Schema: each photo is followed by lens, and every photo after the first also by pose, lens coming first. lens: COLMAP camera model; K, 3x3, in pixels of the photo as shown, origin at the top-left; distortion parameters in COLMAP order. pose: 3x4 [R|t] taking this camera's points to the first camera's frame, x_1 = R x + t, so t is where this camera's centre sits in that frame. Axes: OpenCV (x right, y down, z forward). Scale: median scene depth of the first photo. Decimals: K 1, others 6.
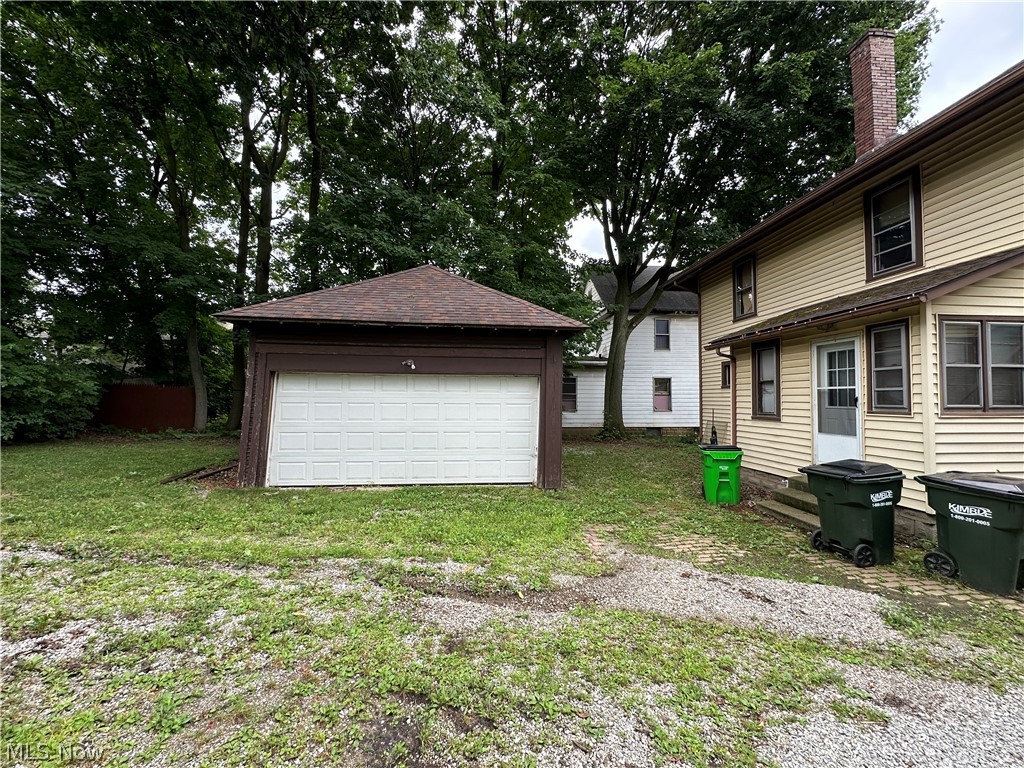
lens RADIAL K [[410.4, 0, 512.0], [0, 410.4, 384.0], [0, 0, 1]] dist [0.000422, -0.000027]
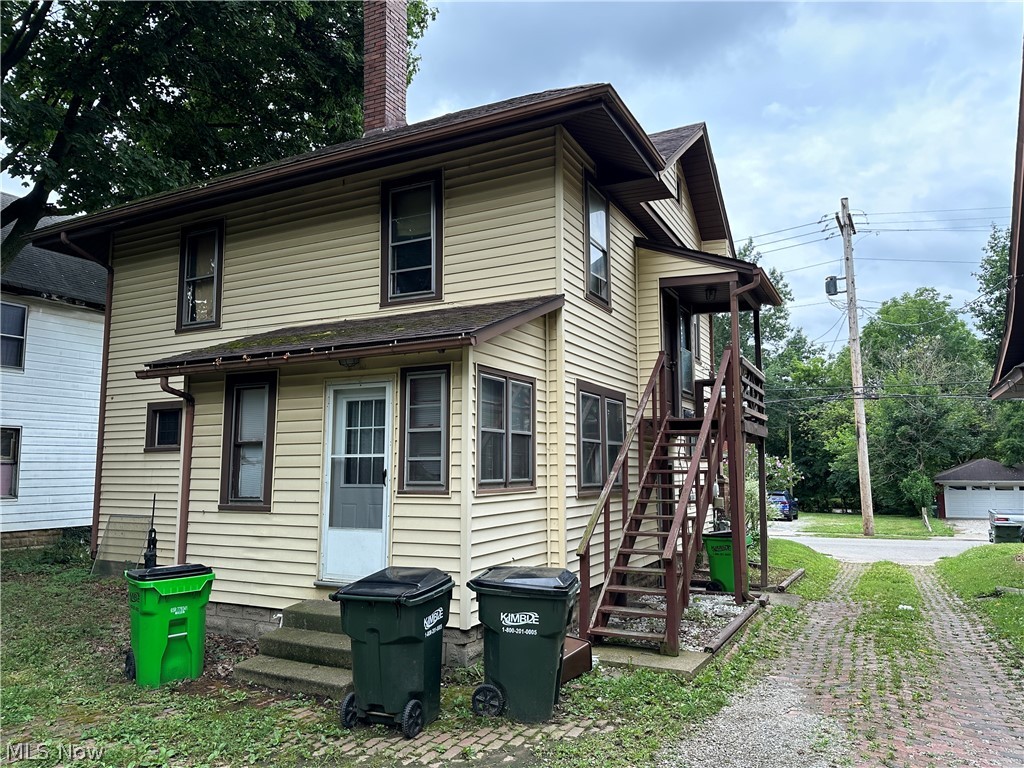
lens RADIAL K [[713.5, 0, 512.0], [0, 713.5, 384.0], [0, 0, 1]] dist [0.093974, -0.146320]
pose [[0.537445, 0.093414, 0.838109, -0.049290], [-0.026354, 0.995221, -0.094025, -0.003688], [-0.842887, 0.028446, 0.537338, 0.167438]]
